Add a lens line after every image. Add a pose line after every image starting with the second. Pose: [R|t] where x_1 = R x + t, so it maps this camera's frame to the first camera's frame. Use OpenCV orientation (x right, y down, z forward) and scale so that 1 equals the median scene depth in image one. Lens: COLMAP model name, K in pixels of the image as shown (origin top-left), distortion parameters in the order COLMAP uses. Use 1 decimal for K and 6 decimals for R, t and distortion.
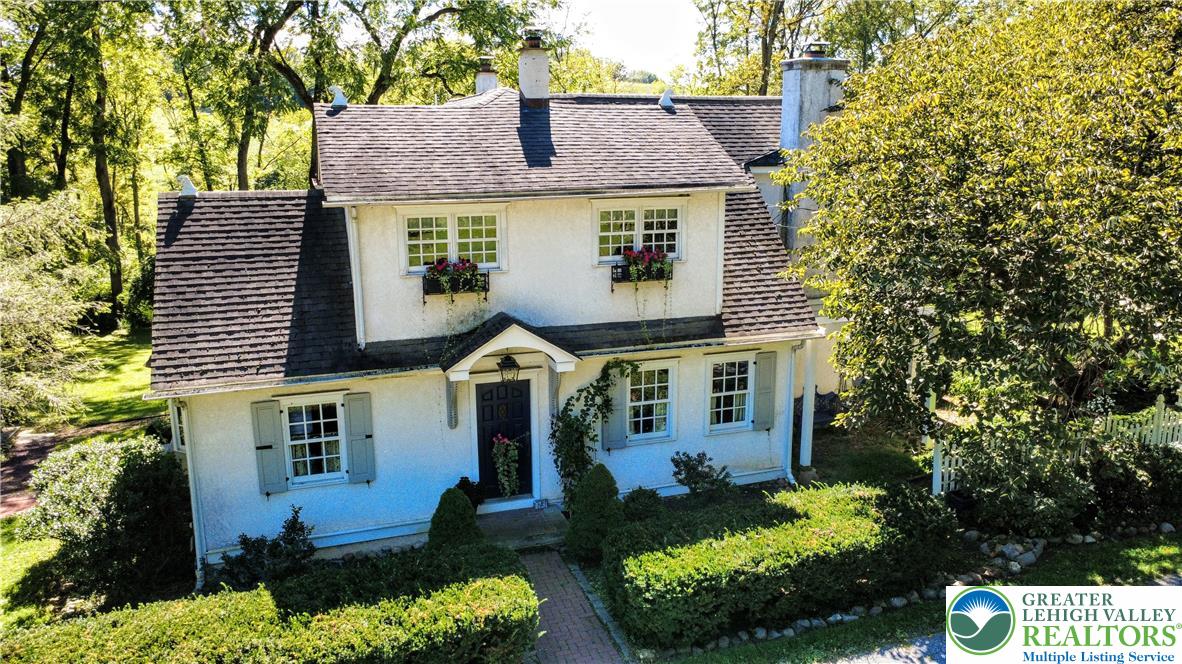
lens RADIAL K [[847.9, 0, 590.1], [0, 847.9, 330.7], [0, 0, 1]] dist [-0.000329, 0.004958]
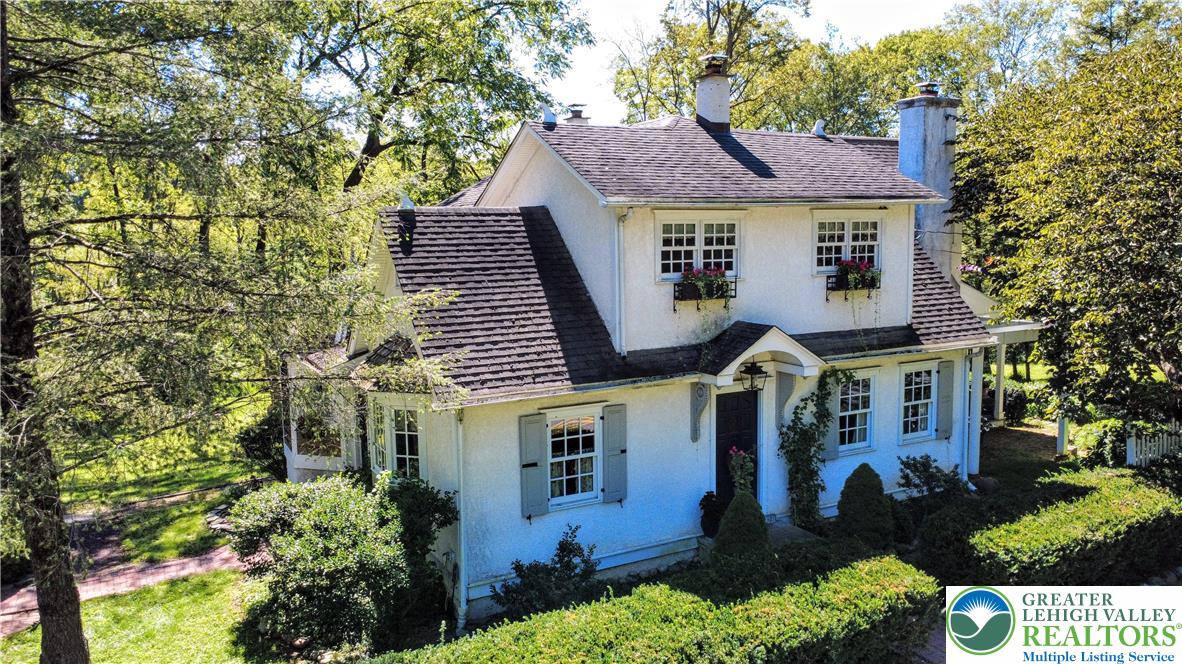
lens RADIAL K [[847.9, 0, 591.2], [0, 847.9, 332.7], [0, 0, 1]] dist [-0.000329, 0.004958]
pose [[0.985346, -0.030518, 0.167816, -0.448582], [0.048985, 0.993048, -0.107030, 0.091627], [-0.163383, 0.113682, 0.979991, 0.054790]]
